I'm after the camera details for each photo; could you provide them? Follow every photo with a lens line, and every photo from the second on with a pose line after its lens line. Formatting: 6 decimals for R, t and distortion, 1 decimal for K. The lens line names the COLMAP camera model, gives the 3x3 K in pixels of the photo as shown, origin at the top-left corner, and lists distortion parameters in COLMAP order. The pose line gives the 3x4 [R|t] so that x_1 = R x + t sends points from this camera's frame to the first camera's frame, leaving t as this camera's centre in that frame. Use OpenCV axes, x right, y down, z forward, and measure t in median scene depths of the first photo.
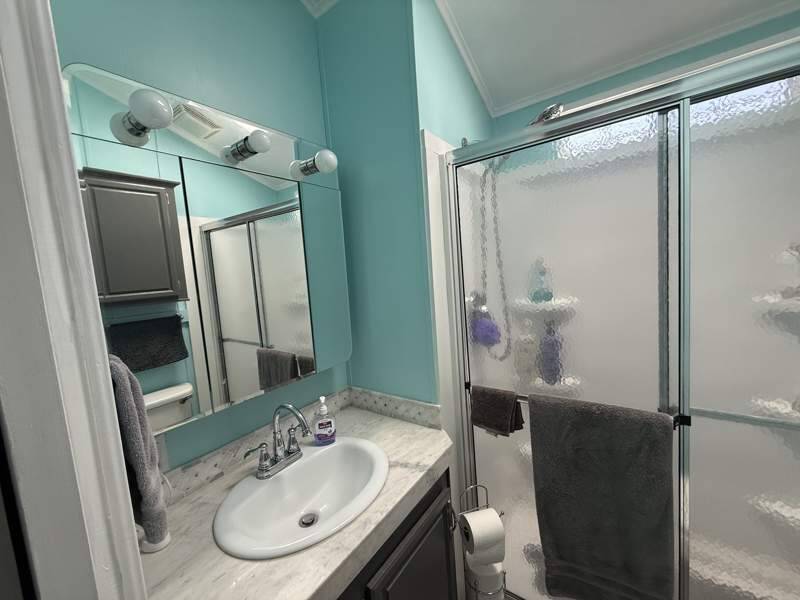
lens RADIAL K [[319.2, 0, 397.5], [0, 319.2, 299.8], [0, 0, 1]] dist [0.000433, 0.000006]
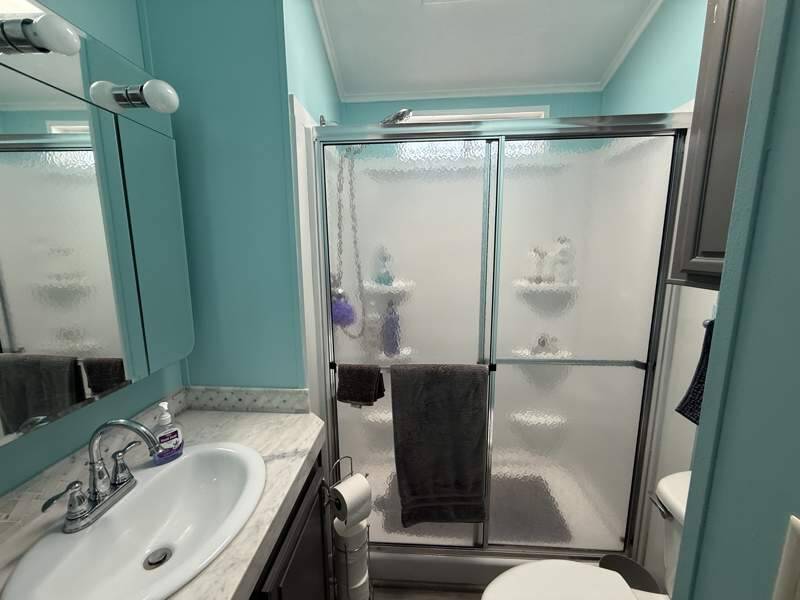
lens RADIAL K [[319.2, 0, 397.5], [0, 319.2, 299.8], [0, 0, 1]] dist [0.000433, 0.000006]
pose [[0.843249, -0.020212, 0.537142, -0.165944], [-0.006203, 0.998860, 0.047324, 0.009727], [-0.537487, -0.043238, 0.842163, 0.038152]]
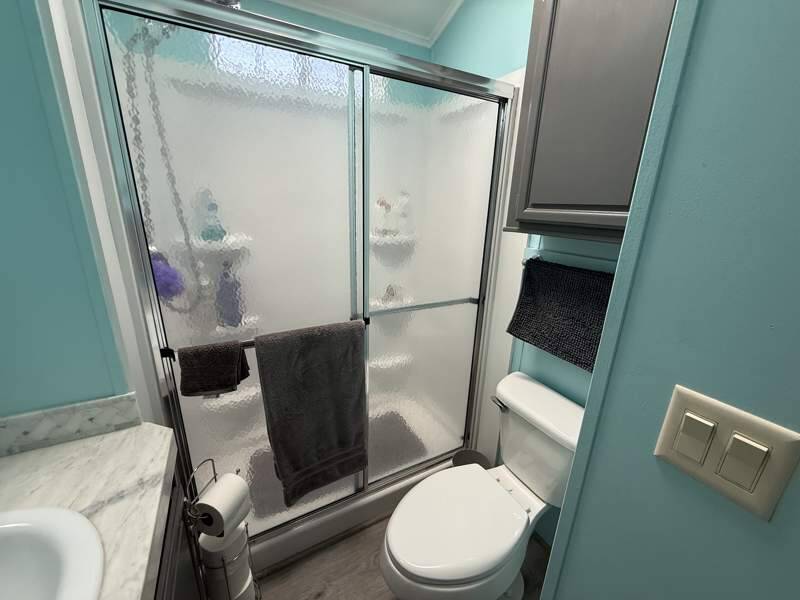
lens RADIAL K [[319.2, 0, 397.5], [0, 319.2, 299.8], [0, 0, 1]] dist [0.000433, 0.000006]
pose [[0.428787, -0.171084, 0.887058, -0.208086], [0.020149, 0.983471, 0.179939, 0.027630], [-0.903181, -0.059282, 0.425147, 0.225250]]
